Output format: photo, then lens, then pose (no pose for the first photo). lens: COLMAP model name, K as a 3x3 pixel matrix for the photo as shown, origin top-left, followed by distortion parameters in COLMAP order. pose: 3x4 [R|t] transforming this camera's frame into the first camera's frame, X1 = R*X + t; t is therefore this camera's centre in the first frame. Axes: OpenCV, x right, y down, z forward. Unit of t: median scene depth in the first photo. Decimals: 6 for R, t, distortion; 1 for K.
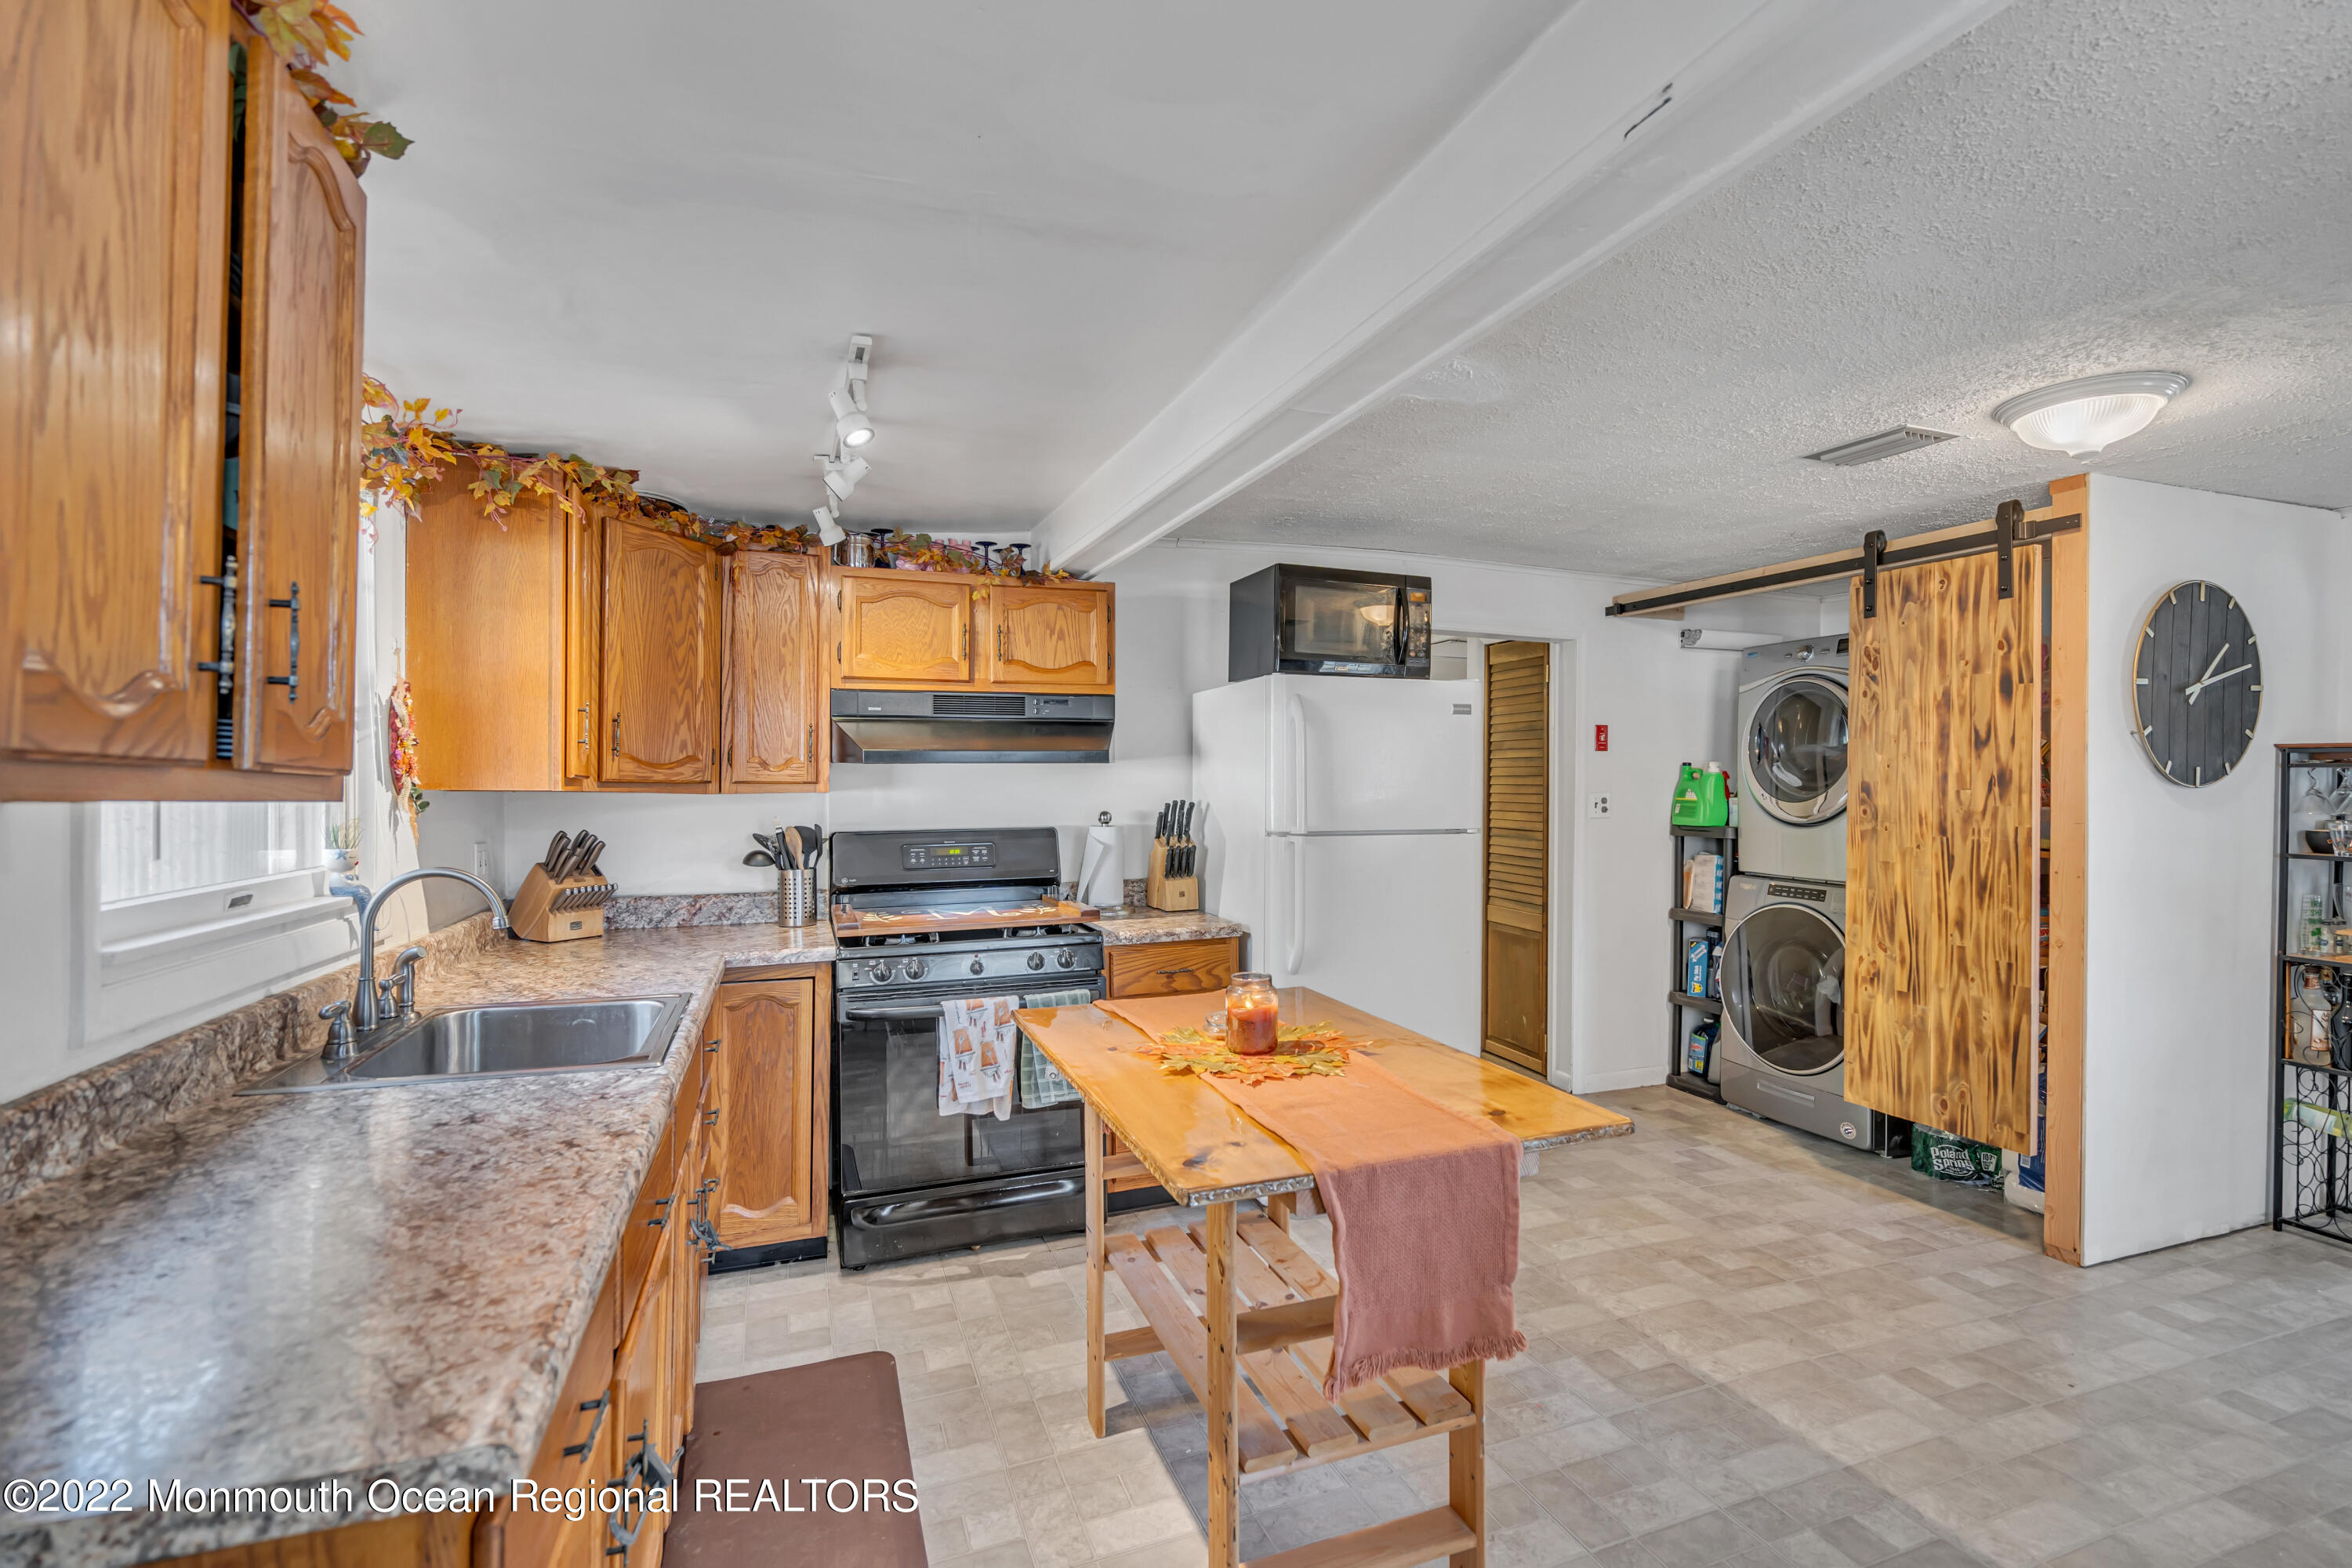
lens RADIAL K [[1060.2, 0, 1188.7], [0, 1060.2, 780.2], [0, 0, 1]] dist [0.000420, 0.000521]
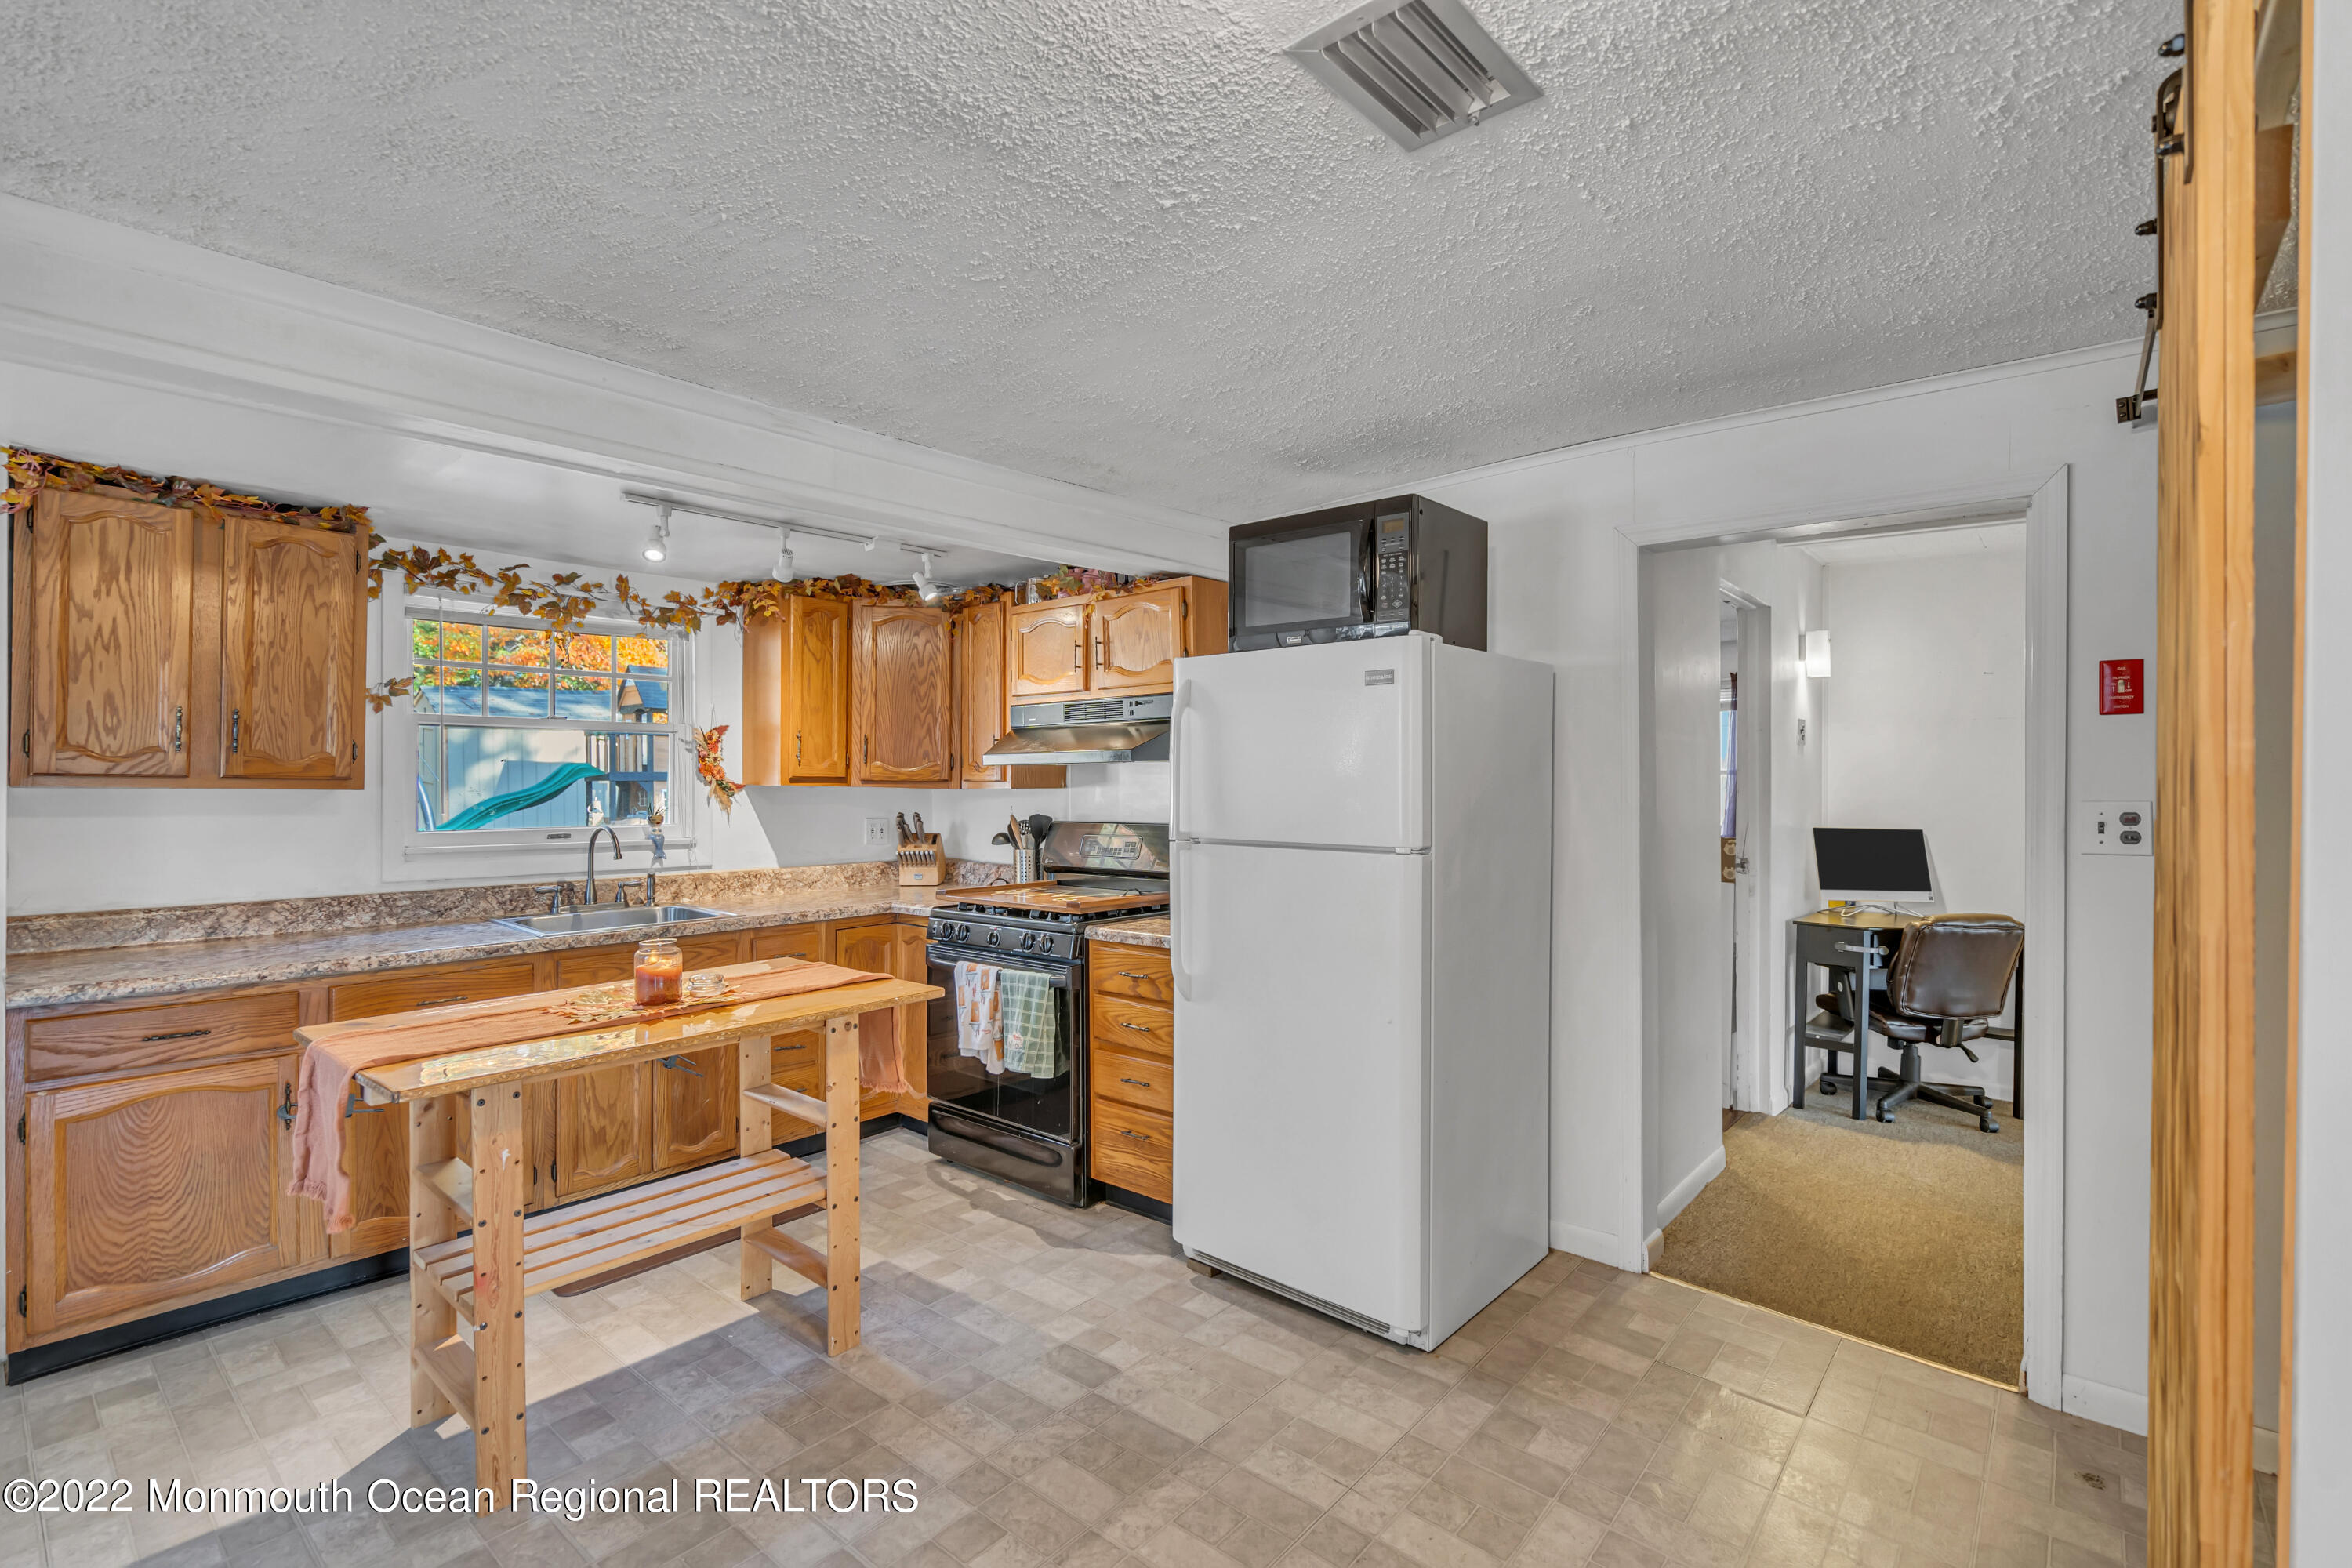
lens RADIAL K [[1060.2, 0, 1188.7], [0, 1060.2, 780.2], [0, 0, 1]] dist [0.000420, 0.000521]
pose [[0.477596, 0.000584, -0.878579, 0.935483], [0.003196, 0.999992, 0.002402, -0.000612], [0.878574, -0.003955, 0.477590, 0.632657]]
